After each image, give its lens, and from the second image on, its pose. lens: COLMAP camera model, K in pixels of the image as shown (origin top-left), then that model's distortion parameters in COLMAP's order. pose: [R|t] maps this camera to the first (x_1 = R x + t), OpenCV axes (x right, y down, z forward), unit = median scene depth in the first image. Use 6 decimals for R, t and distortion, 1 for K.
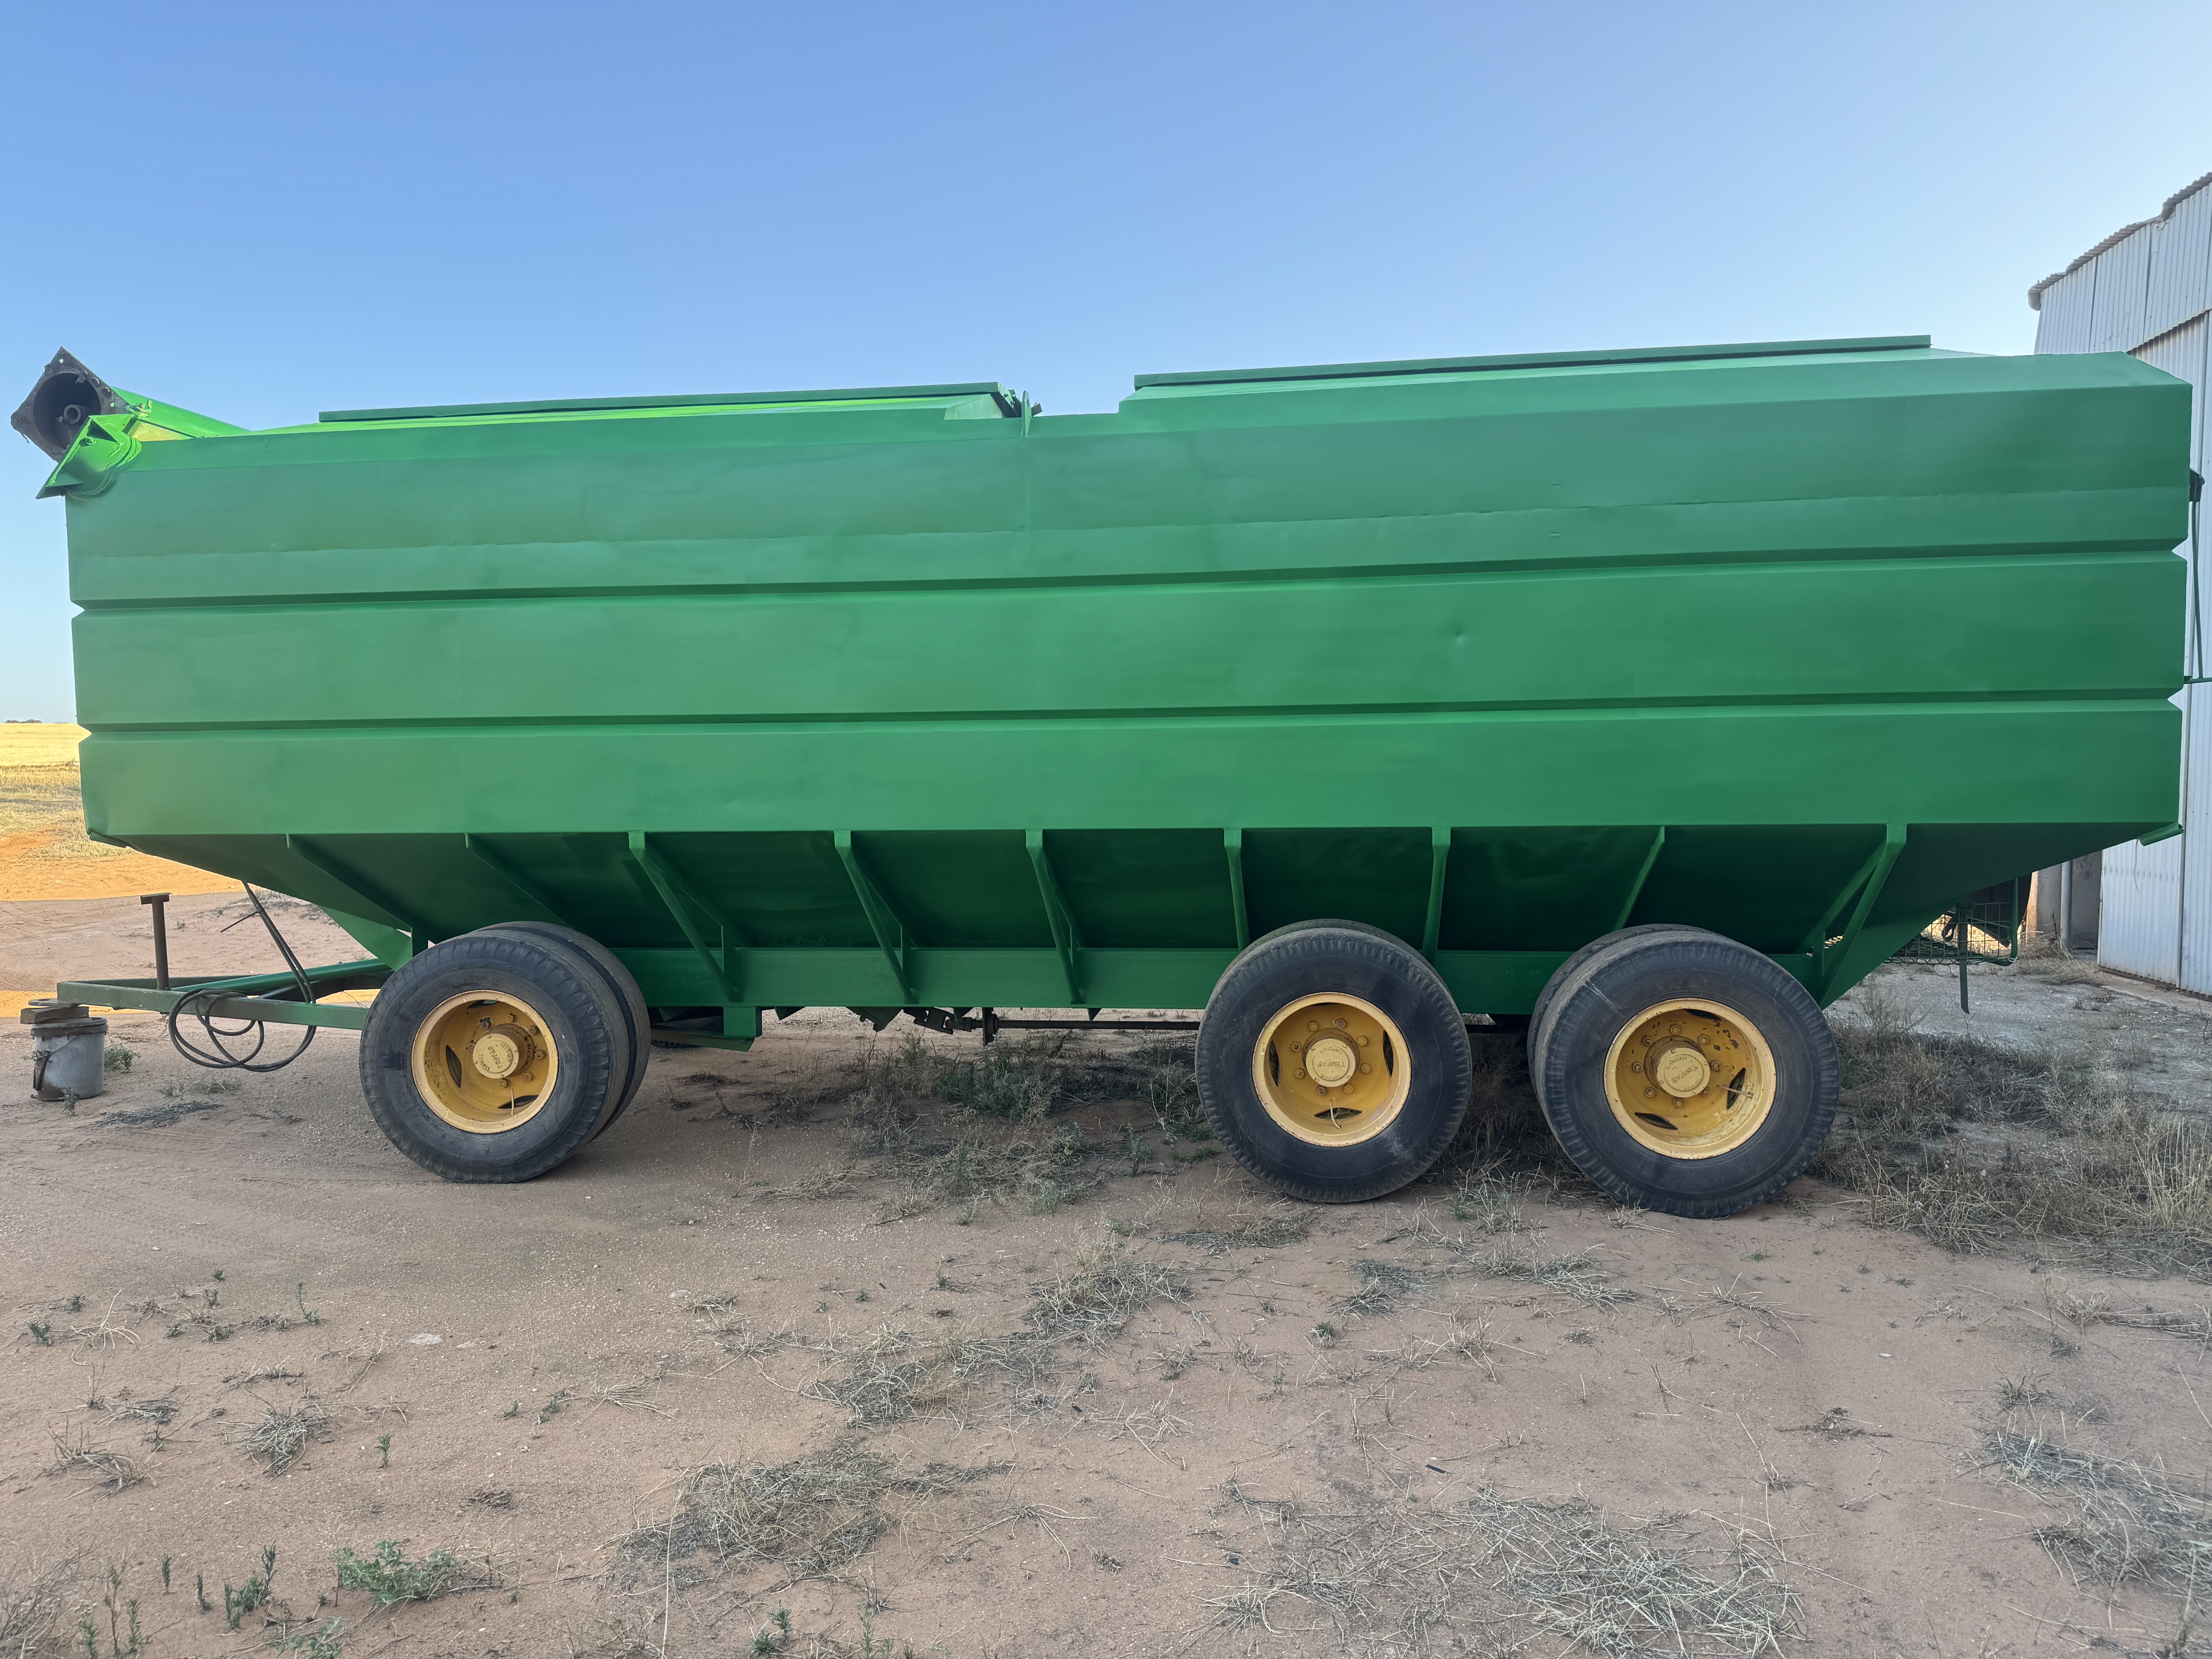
lens RADIAL K [[1567.9, 0, 1042.2], [0, 1567.9, 829.3], [0, 0, 1]] dist [-0.097728, 0.095663]
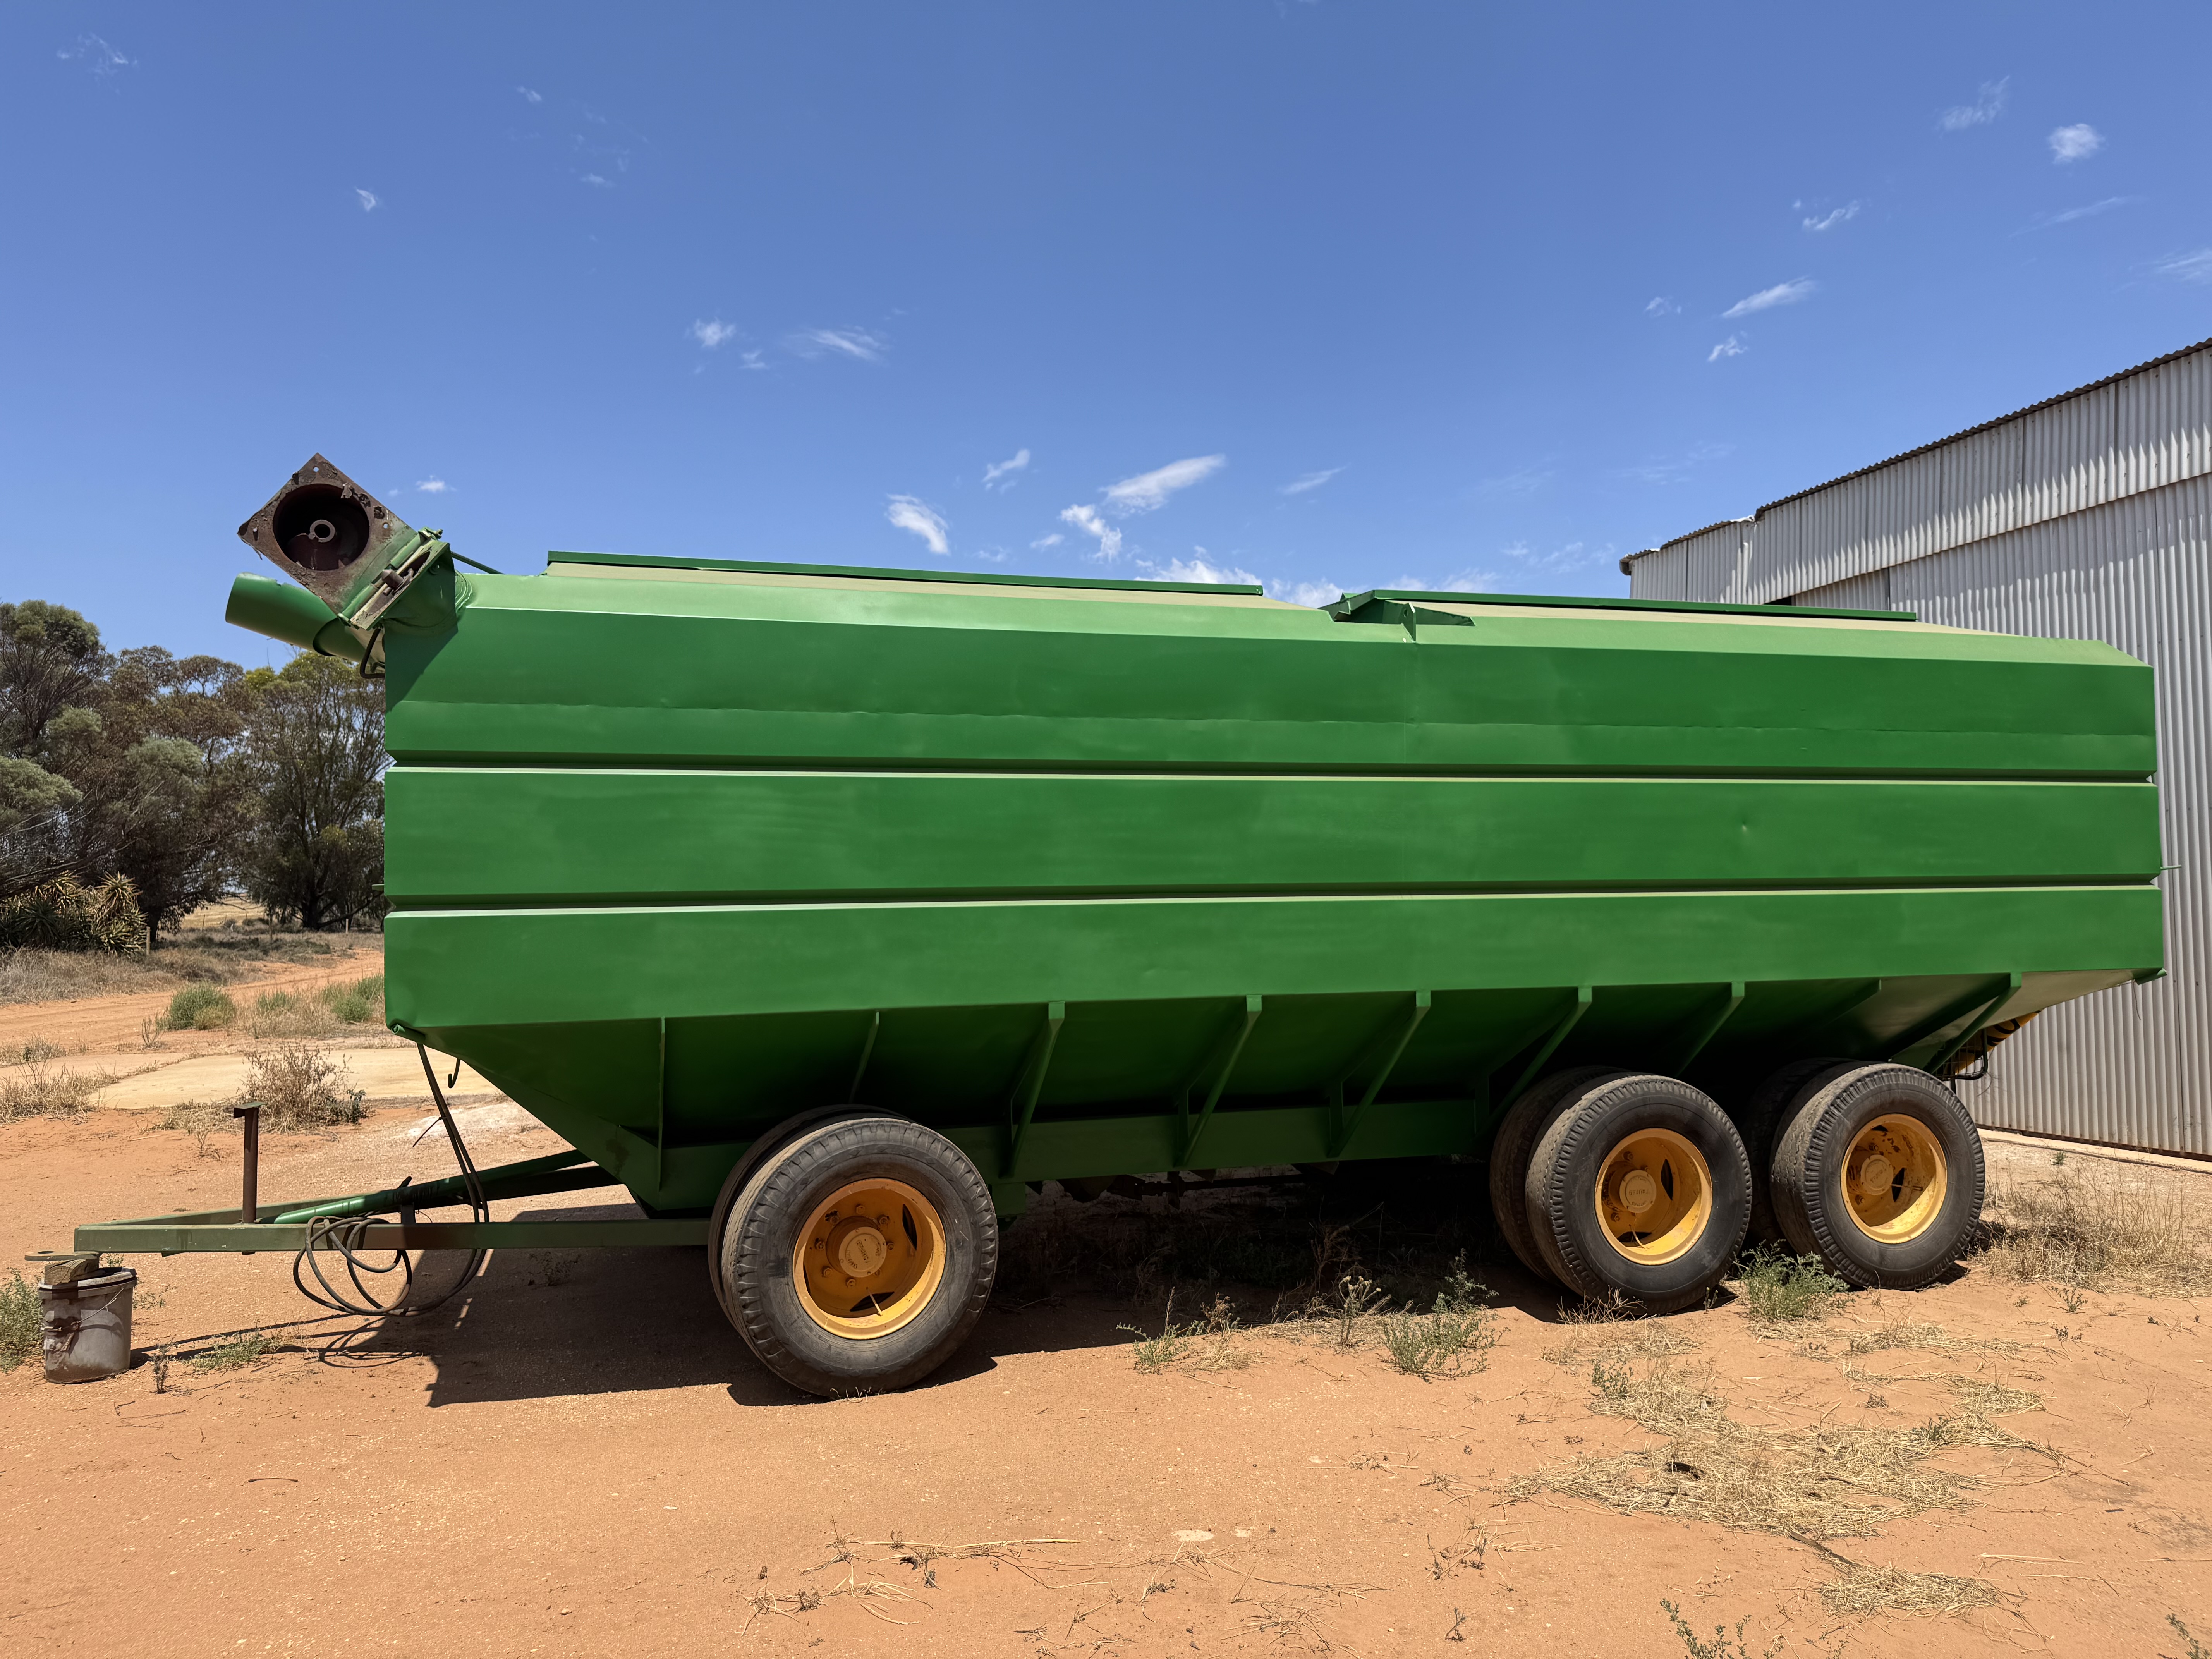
lens RADIAL K [[1550.1, 0, 1106.0], [0, 1550.1, 829.5], [0, 0, 1]] dist [0.002464, 0.000104]
pose [[0.918466, 0.020261, 0.394982, -0.537801], [0.026056, 0.993417, -0.111548, 0.001539], [-0.394642, 0.112744, 0.911892, 0.054340]]
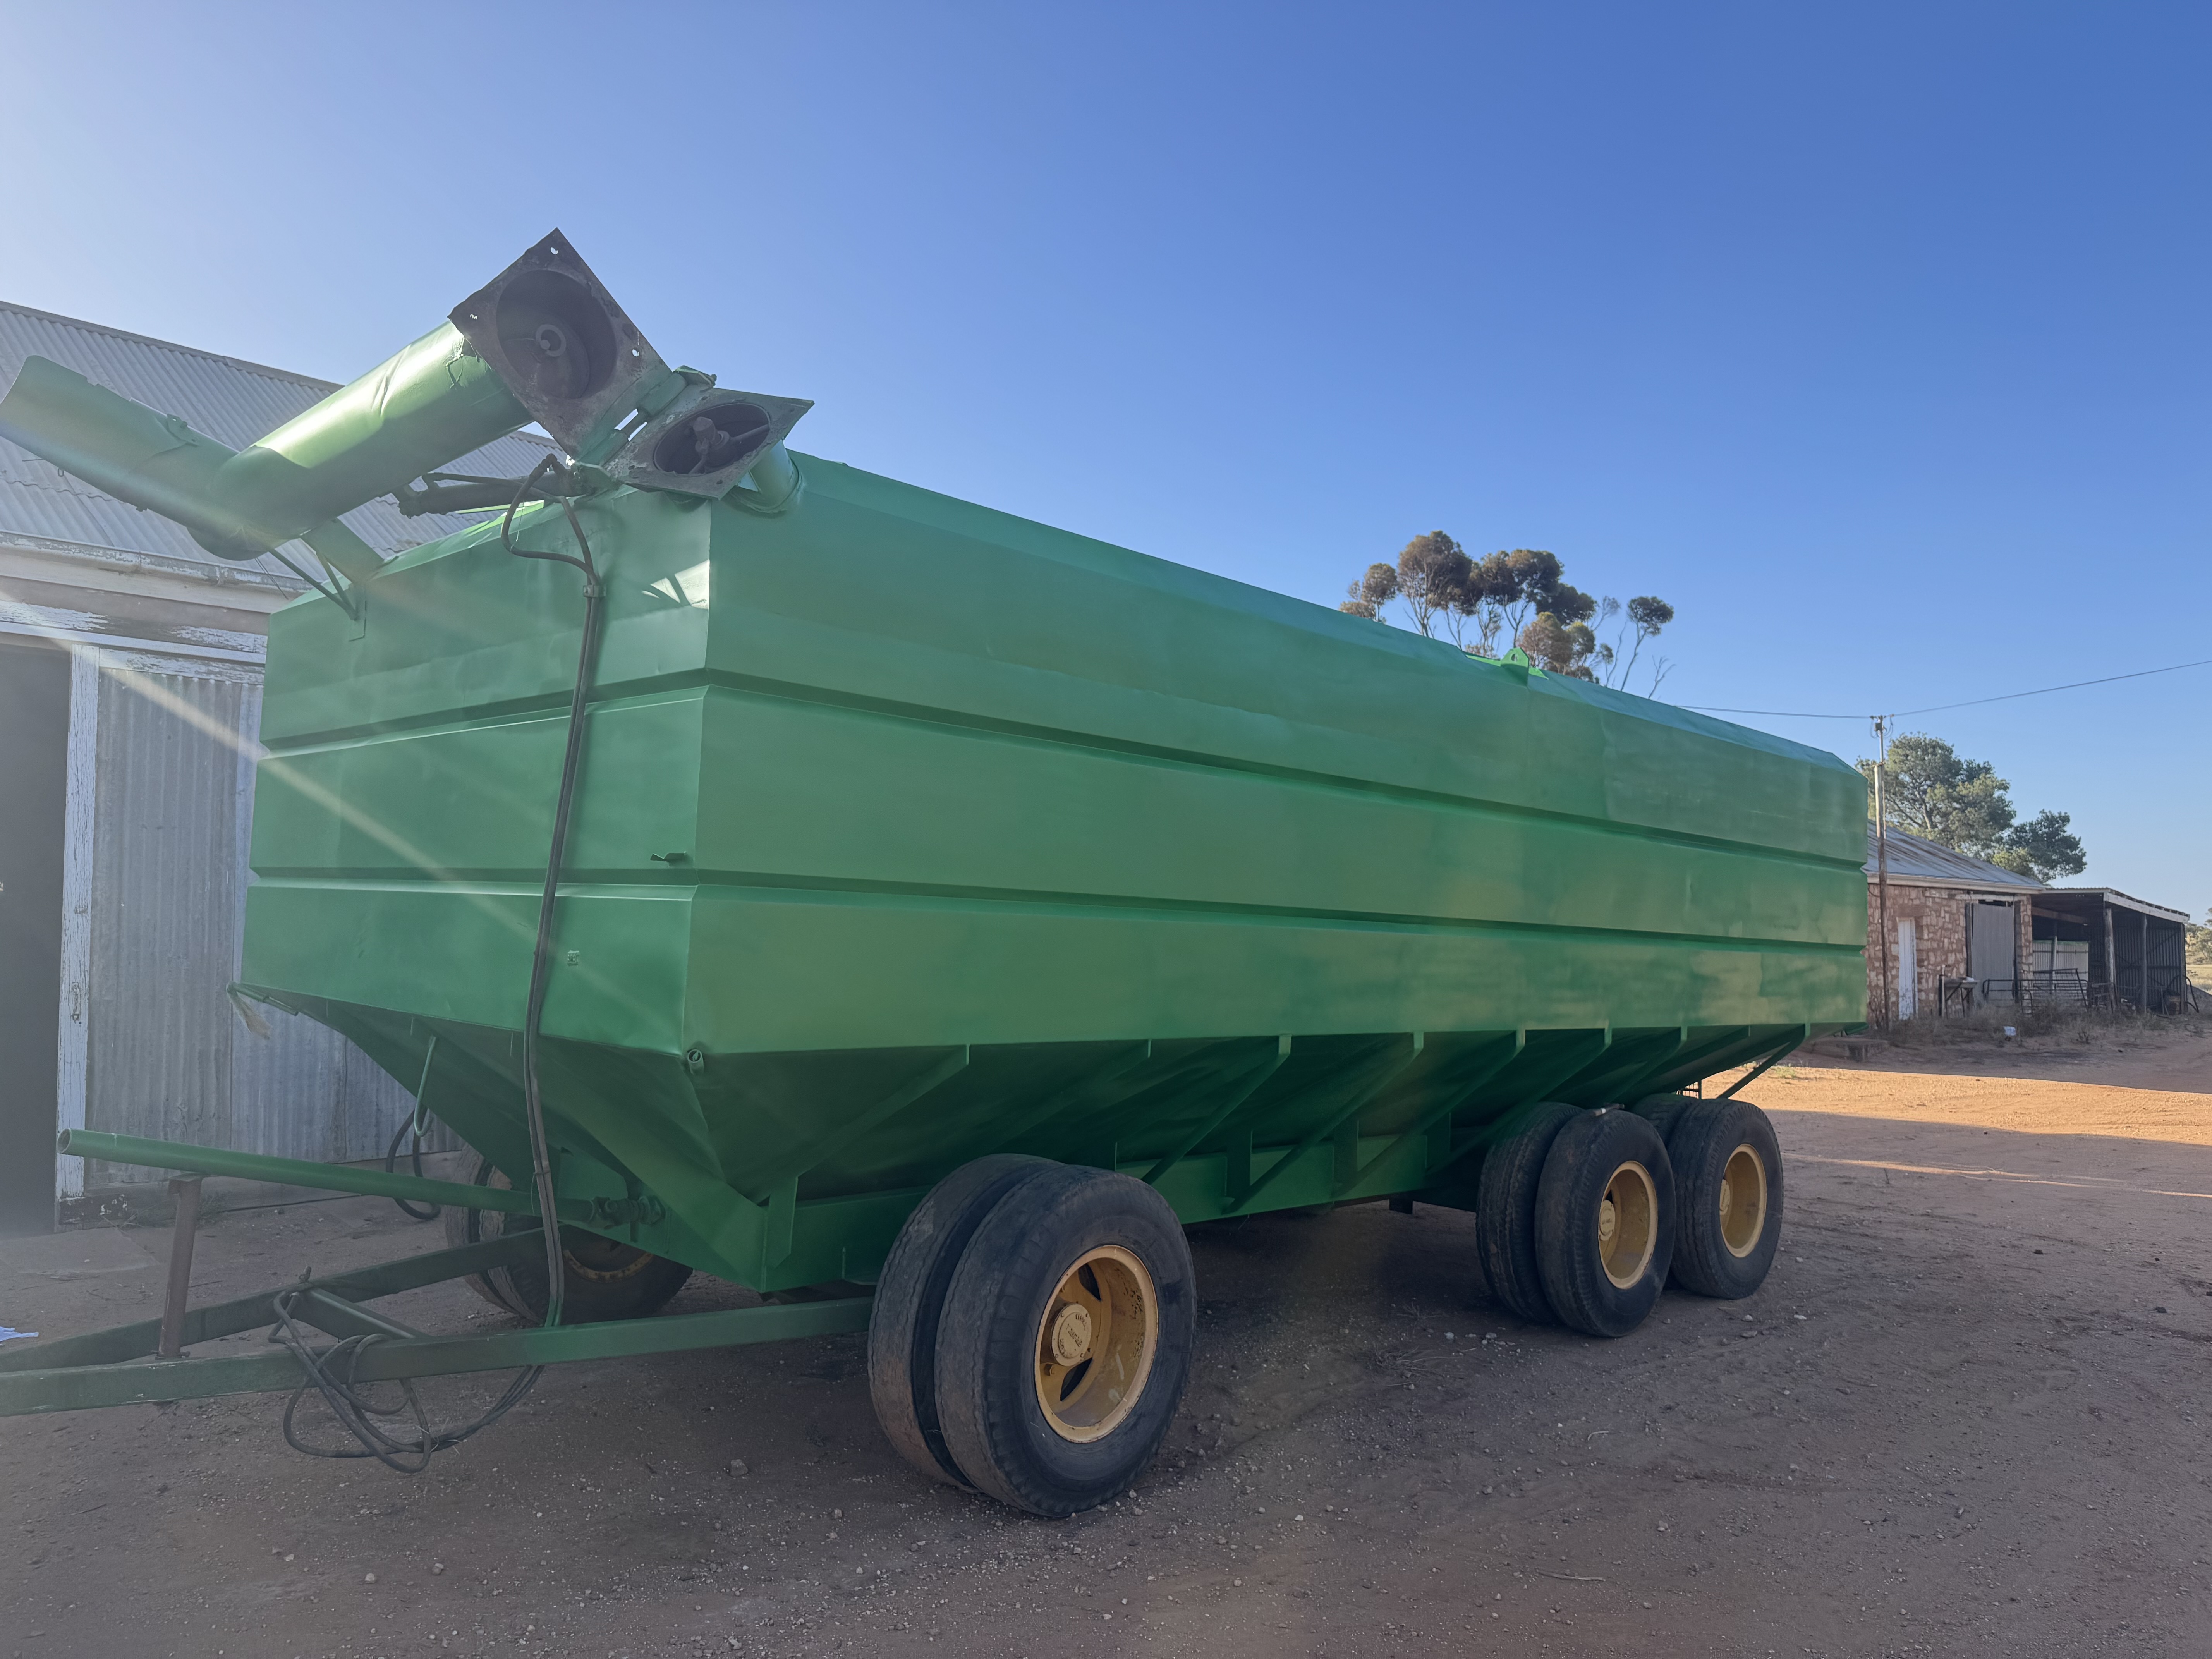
lens RADIAL K [[1550.1, 0, 1106.0], [0, 1550.1, 829.5], [0, 0, 1]] dist [0.002464, 0.000104]
pose [[0.599769, 0.102682, 0.793557, -0.910032], [0.016619, 0.989920, -0.140651, 0.006443], [-0.800000, 0.097546, 0.592017, 0.458157]]
